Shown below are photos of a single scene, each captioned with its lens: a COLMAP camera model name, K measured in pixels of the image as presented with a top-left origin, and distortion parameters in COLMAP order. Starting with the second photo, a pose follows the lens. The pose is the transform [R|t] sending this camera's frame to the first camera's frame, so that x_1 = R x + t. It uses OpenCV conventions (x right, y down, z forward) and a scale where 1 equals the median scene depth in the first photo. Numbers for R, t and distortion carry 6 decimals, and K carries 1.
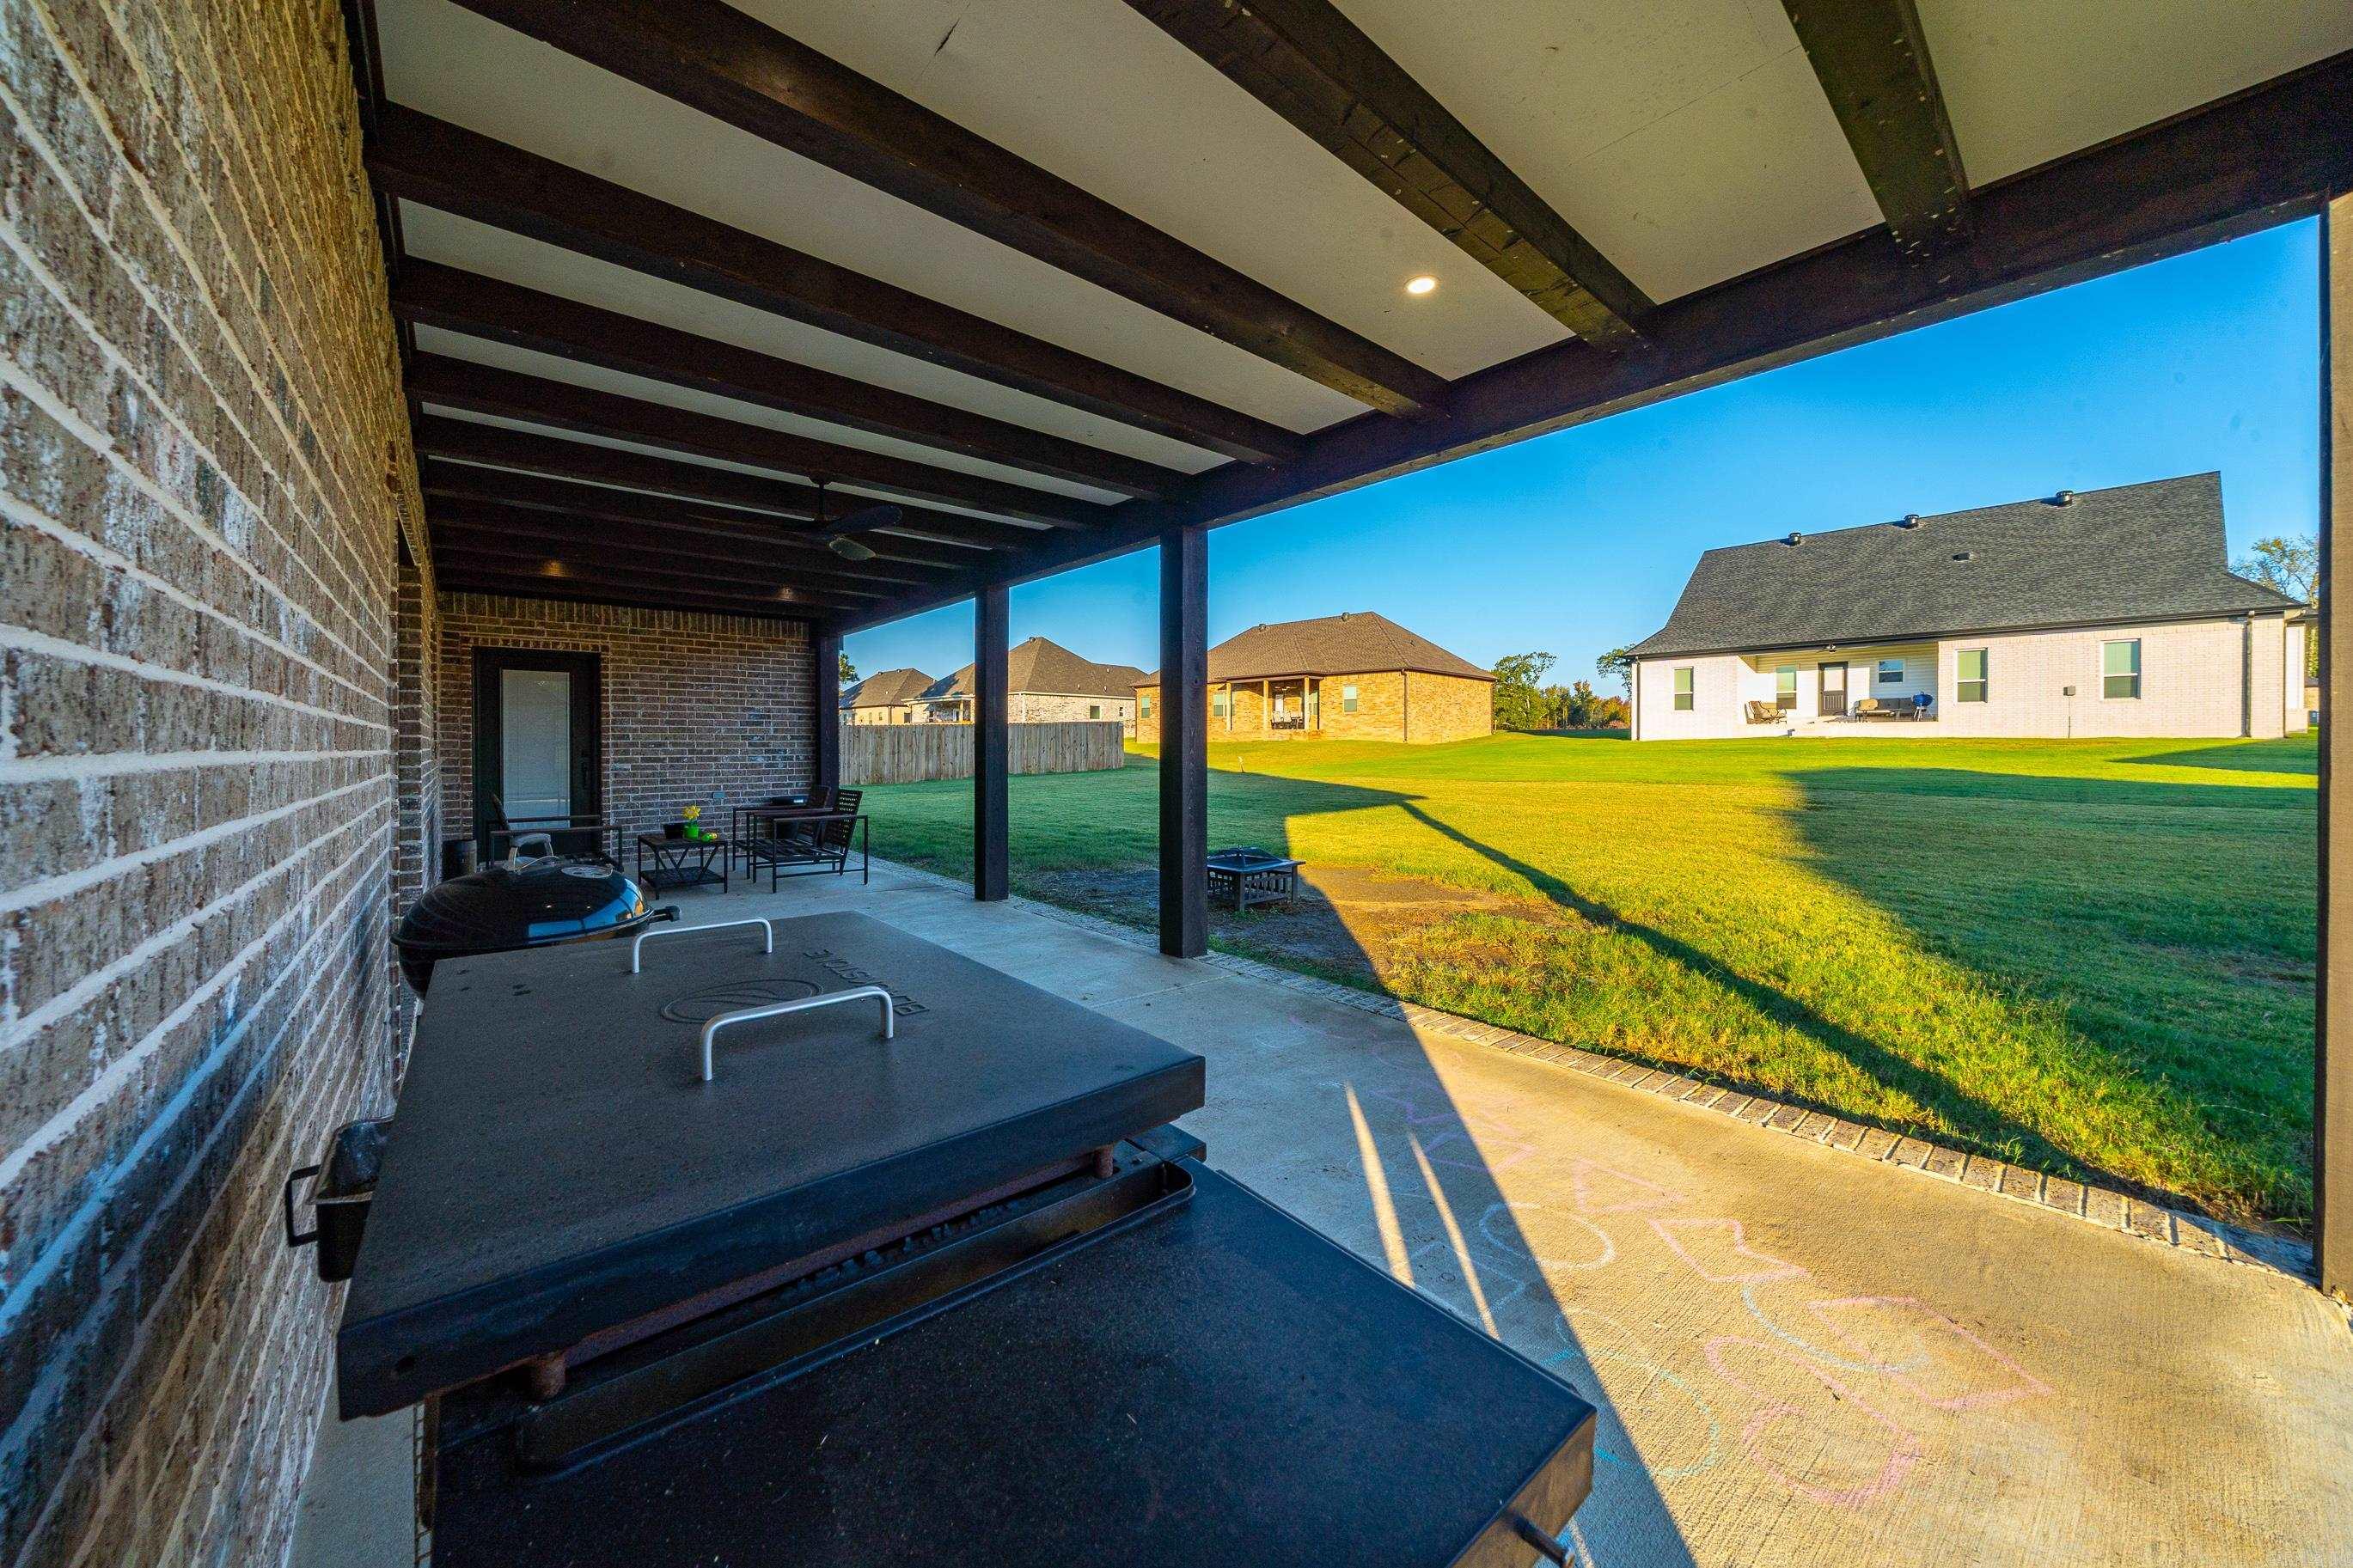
lens RADIAL K [[822.8, 0, 1177.3], [0, 822.8, 749.5], [0, 0, 1]] dist [-0.001962, -0.000265]
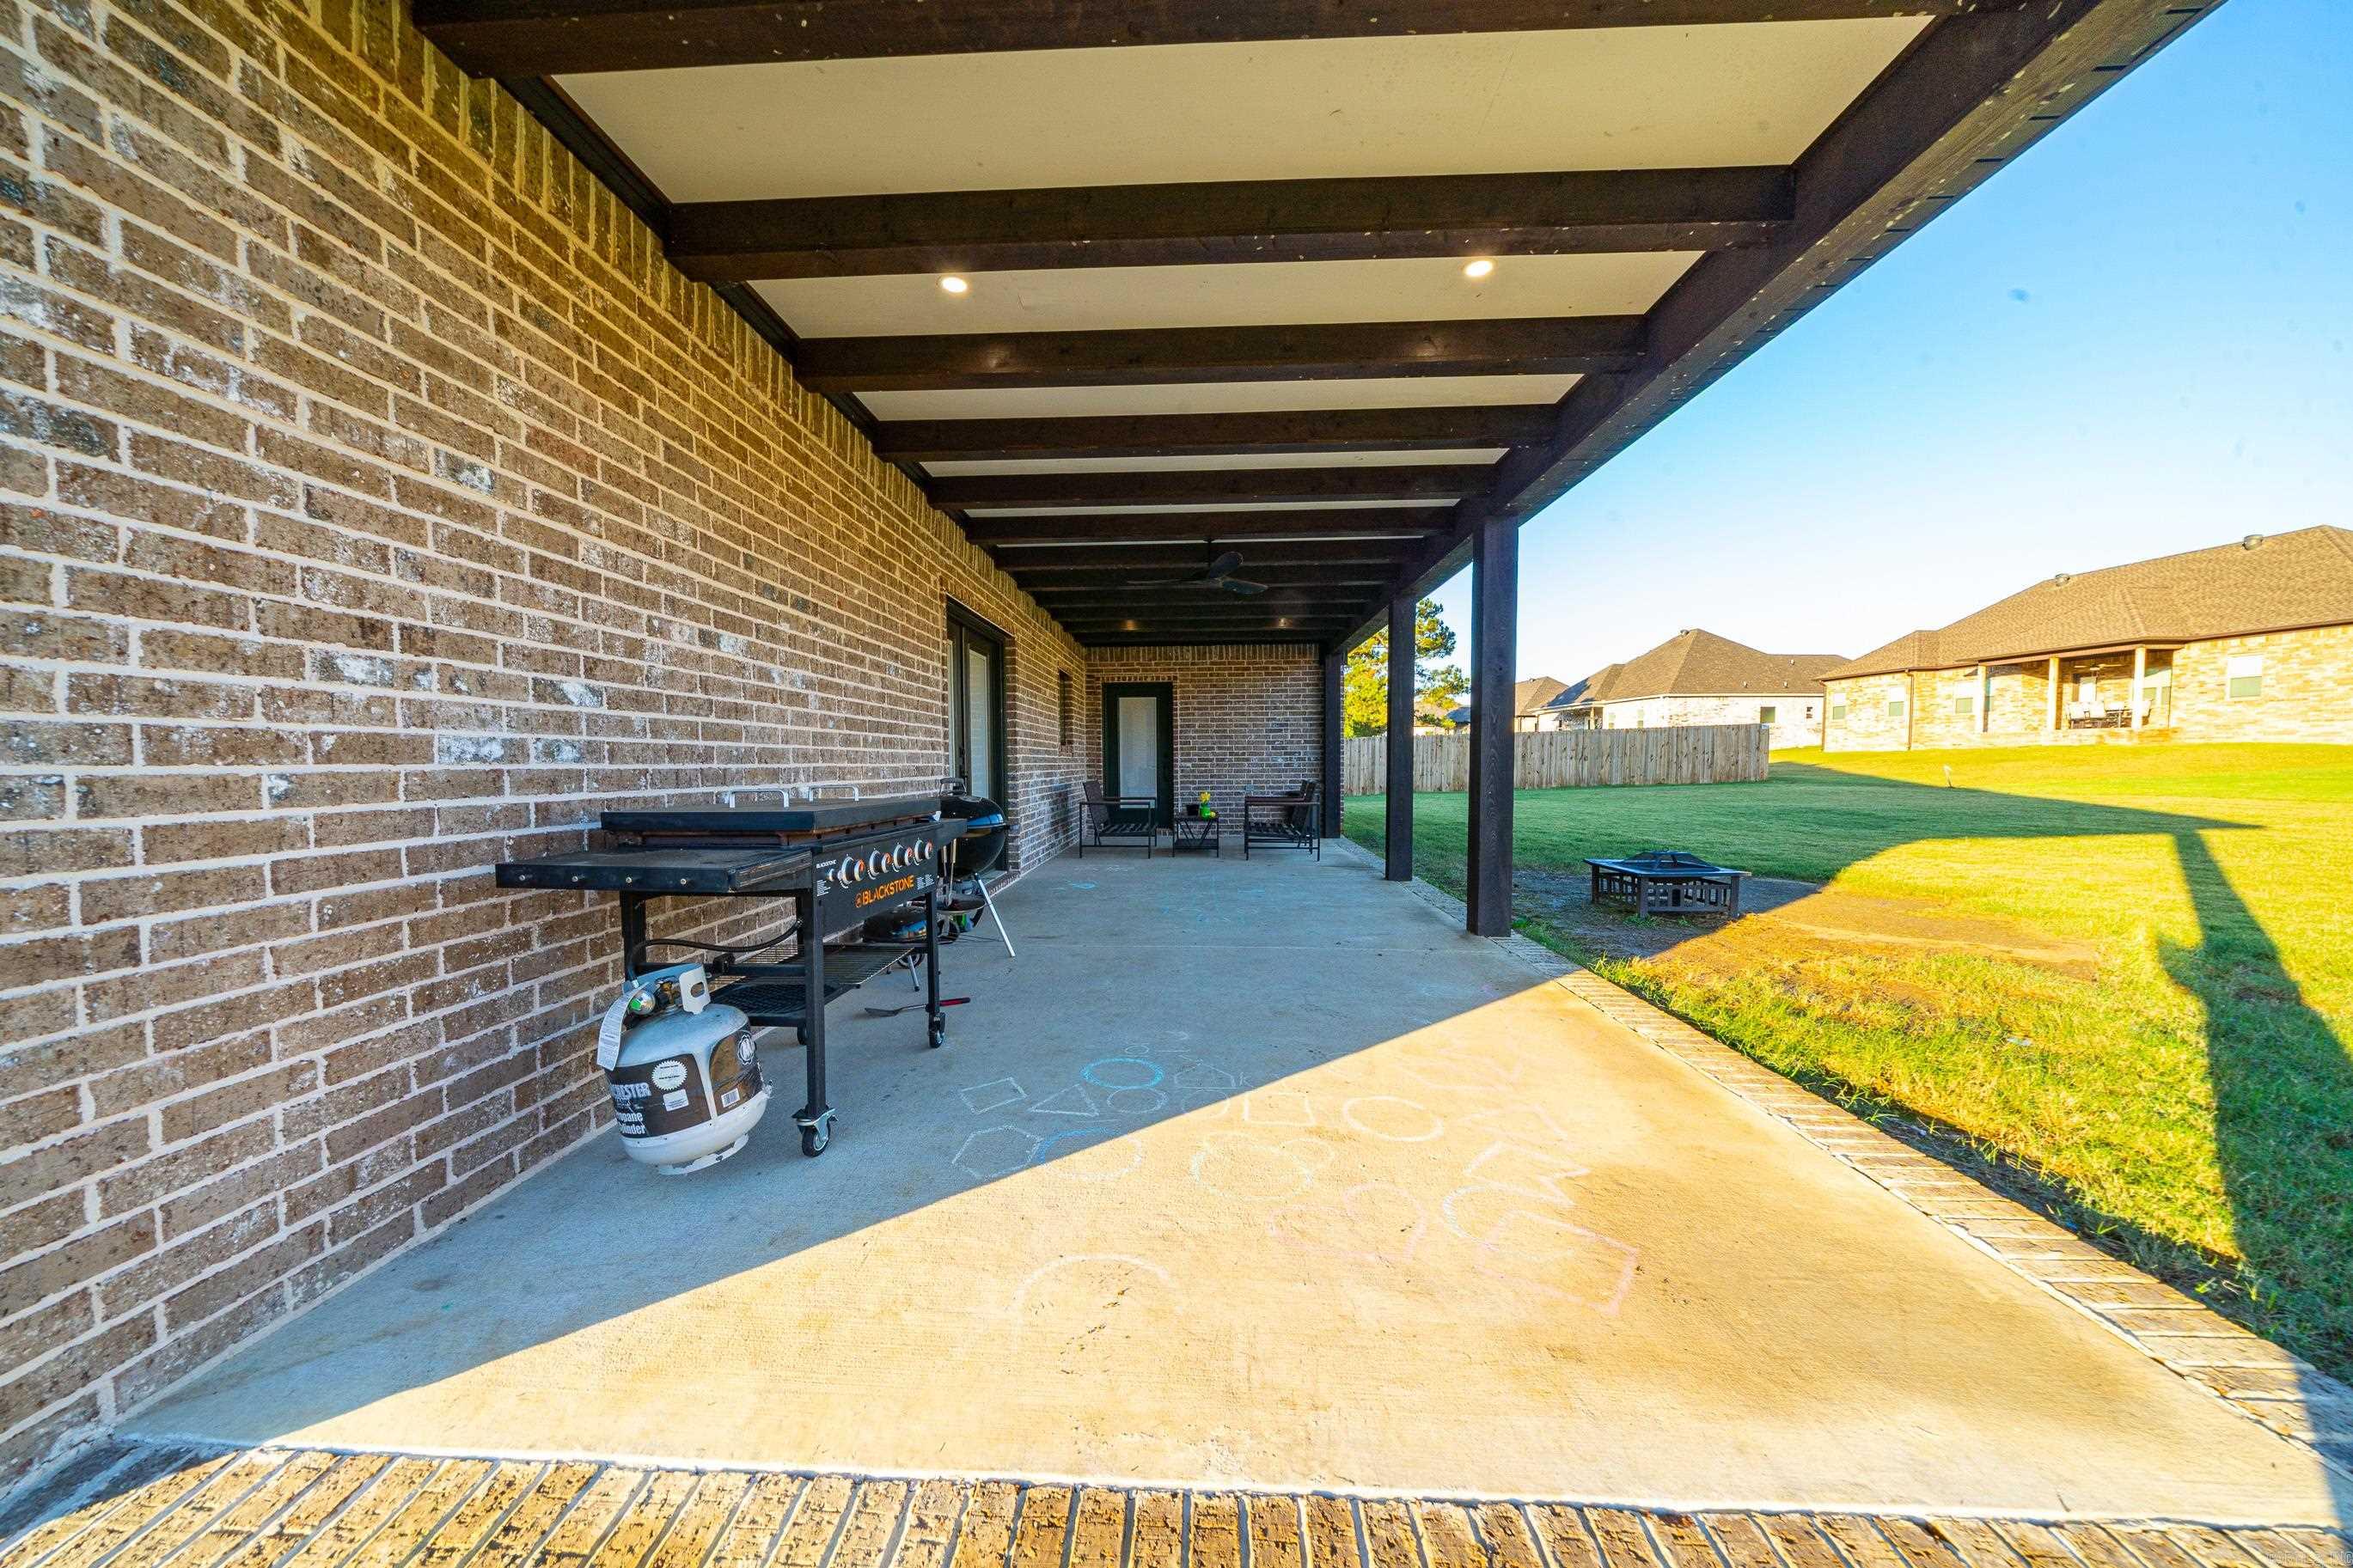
lens RADIAL K [[821.5, 0, 1173.6], [0, 821.5, 809.6], [0, 0, 1]] dist [-0.007682, -0.000009]
pose [[0.732969, 0.037247, -0.679242, 0.205608], [0.001790, 0.998391, 0.056679, 0.015778], [0.680260, -0.042760, 0.731723, -0.012750]]
